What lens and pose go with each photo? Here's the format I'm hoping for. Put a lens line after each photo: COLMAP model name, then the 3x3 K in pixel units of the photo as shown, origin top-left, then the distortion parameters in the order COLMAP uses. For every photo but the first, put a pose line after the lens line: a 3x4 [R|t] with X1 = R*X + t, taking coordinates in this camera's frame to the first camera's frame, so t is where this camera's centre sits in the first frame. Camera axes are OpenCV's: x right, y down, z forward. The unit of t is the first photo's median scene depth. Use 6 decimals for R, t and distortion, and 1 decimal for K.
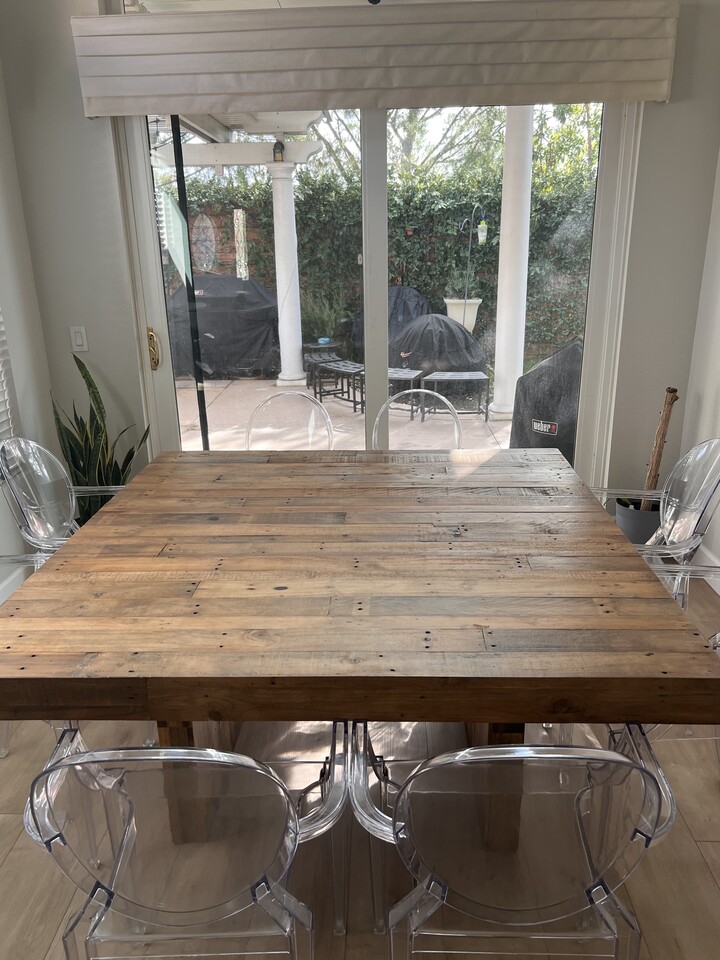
lens RADIAL K [[726.3, 0, 360.0], [0, 726.3, 480.0], [0, 0, 1]] dist [0.070264, -0.075302]
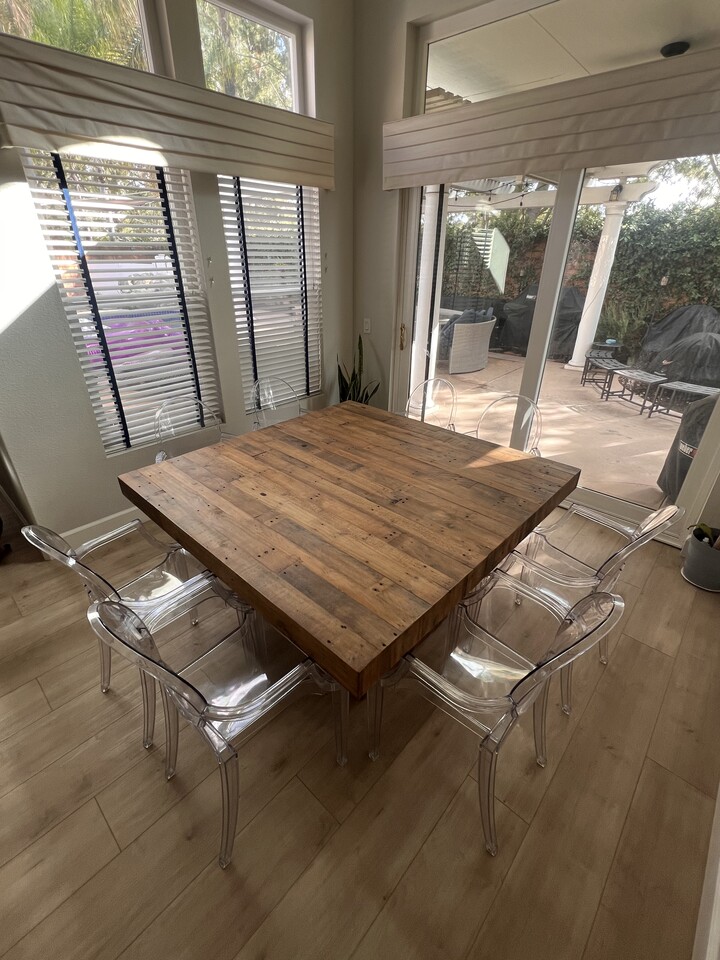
lens RADIAL K [[428.6, 0, 360.0], [0, 428.6, 480.0], [0, 0, 1]] dist [-0.002071, 0.000492]
pose [[0.757404, 0.327946, -0.564615, 0.358836], [-0.224020, 0.942748, 0.247066, -0.108257], [0.613314, -0.060644, 0.787507, 0.176708]]
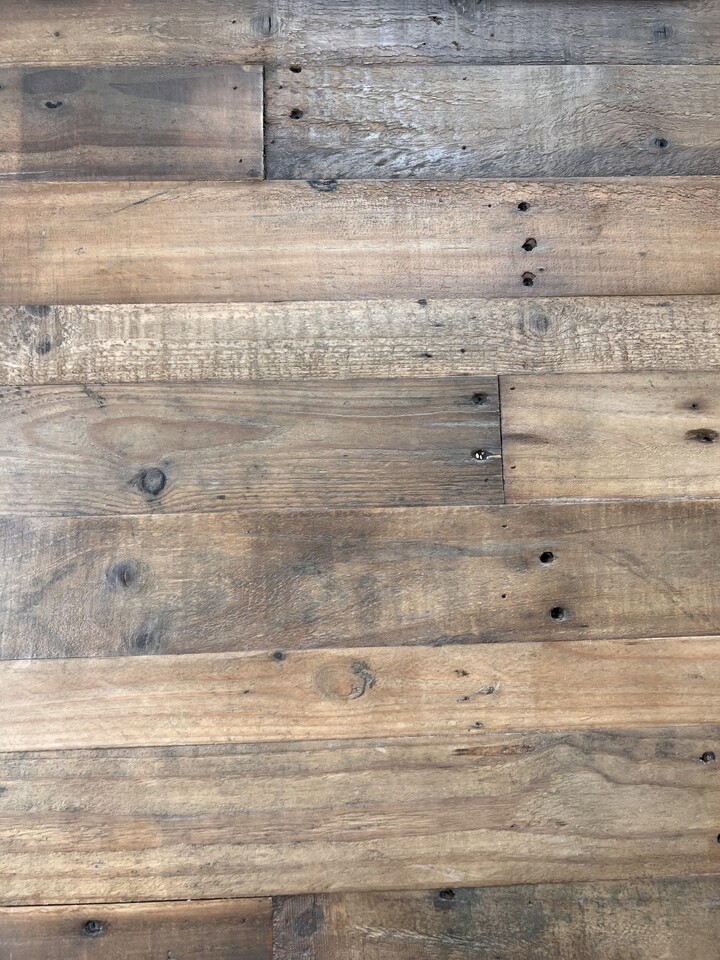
lens RADIAL K [[726.3, 0, 360.0], [0, 726.3, 480.0], [0, 0, 1]] dist [0.070264, -0.075302]
pose [[0.995259, -0.069199, 0.068345, -0.164889], [-0.027915, 0.469906, 0.882275, -0.045798], [-0.093169, -0.880000, 0.465746, 0.478417]]
